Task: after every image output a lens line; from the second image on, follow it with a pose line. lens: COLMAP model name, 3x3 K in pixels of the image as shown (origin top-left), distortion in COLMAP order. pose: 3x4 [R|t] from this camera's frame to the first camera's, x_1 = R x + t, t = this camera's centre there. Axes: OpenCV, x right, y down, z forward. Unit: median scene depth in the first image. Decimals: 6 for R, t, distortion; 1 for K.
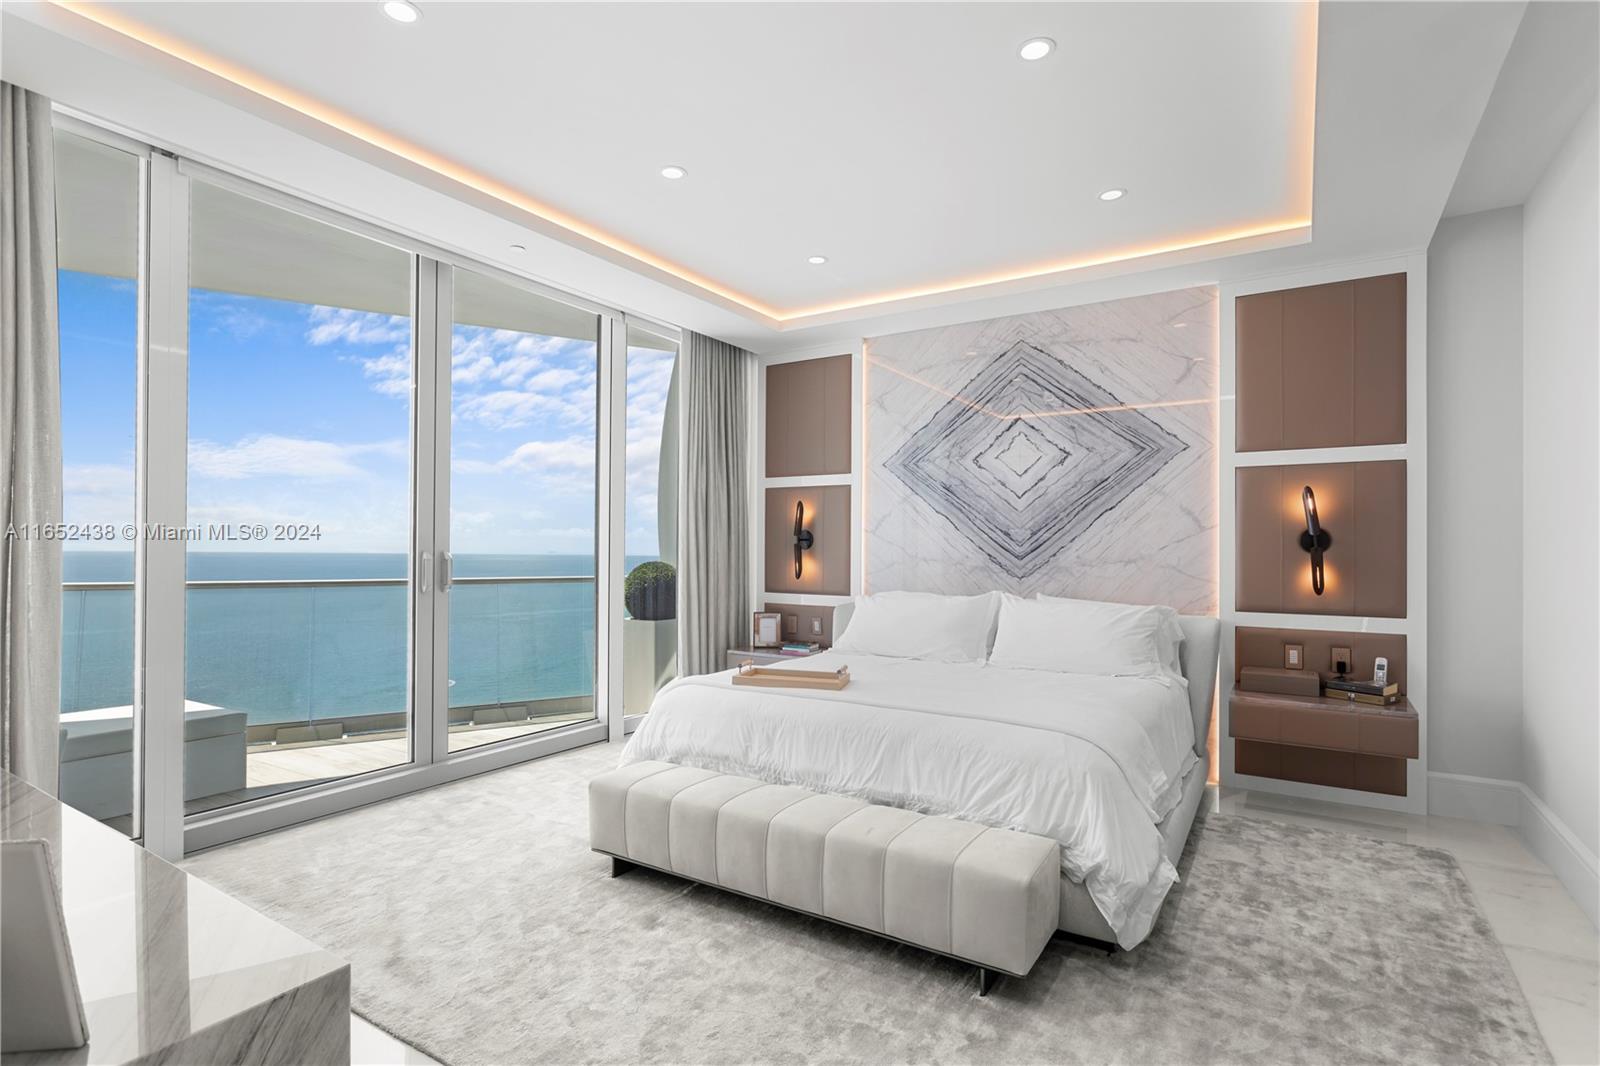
lens RADIAL K [[791.2, 0, 797.0], [0, 791.2, 538.0], [0, 0, 1]] dist [-0.011337, 0.004758]
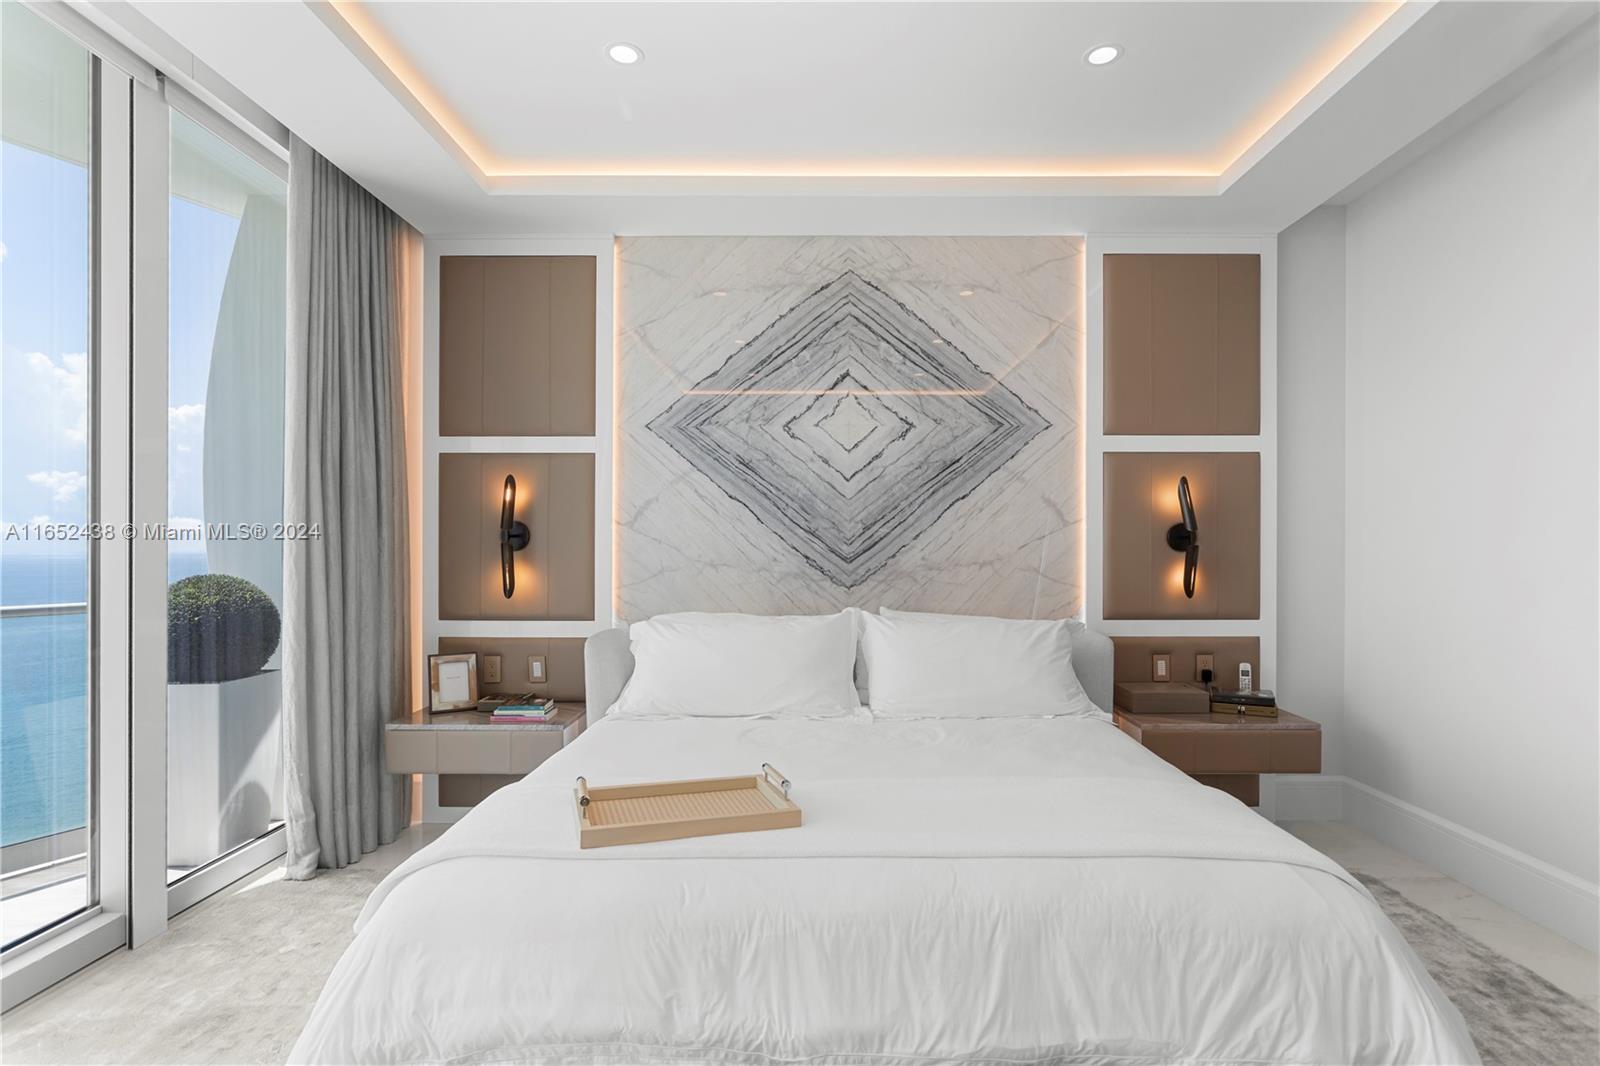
lens RADIAL K [[791.2, 0, 807.3], [0, 791.2, 541.3], [0, 0, 1]] dist [-0.011337, 0.004758]
pose [[0.844007, -0.001962, 0.536329, -0.158288], [-0.002025, 0.999975, 0.006844, 0.002104], [-0.536329, -0.006862, 0.843981, 0.396476]]
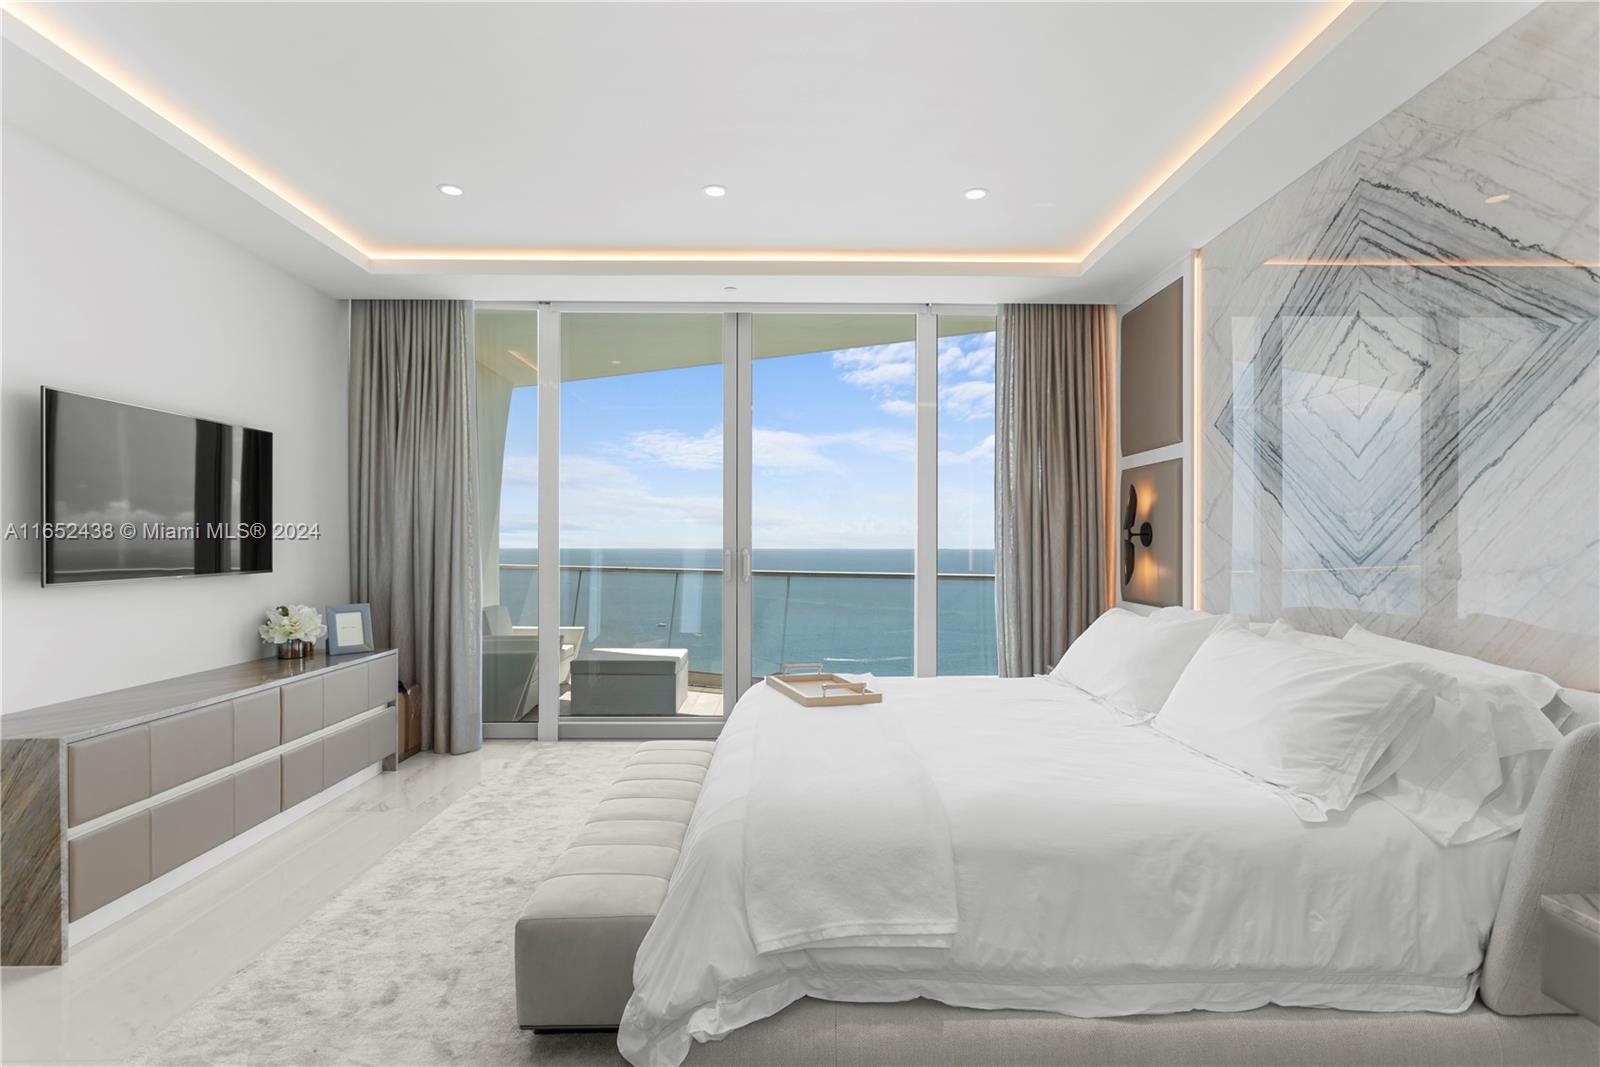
lens RADIAL K [[791.2, 0, 806.0], [0, 791.2, 544.3], [0, 0, 1]] dist [-0.011337, 0.004758]
pose [[0.560701, -0.000748, -0.828018, 0.543519], [0.003878, 0.999991, 0.001723, 0.010662], [0.828009, -0.004177, 0.560699, 0.358684]]
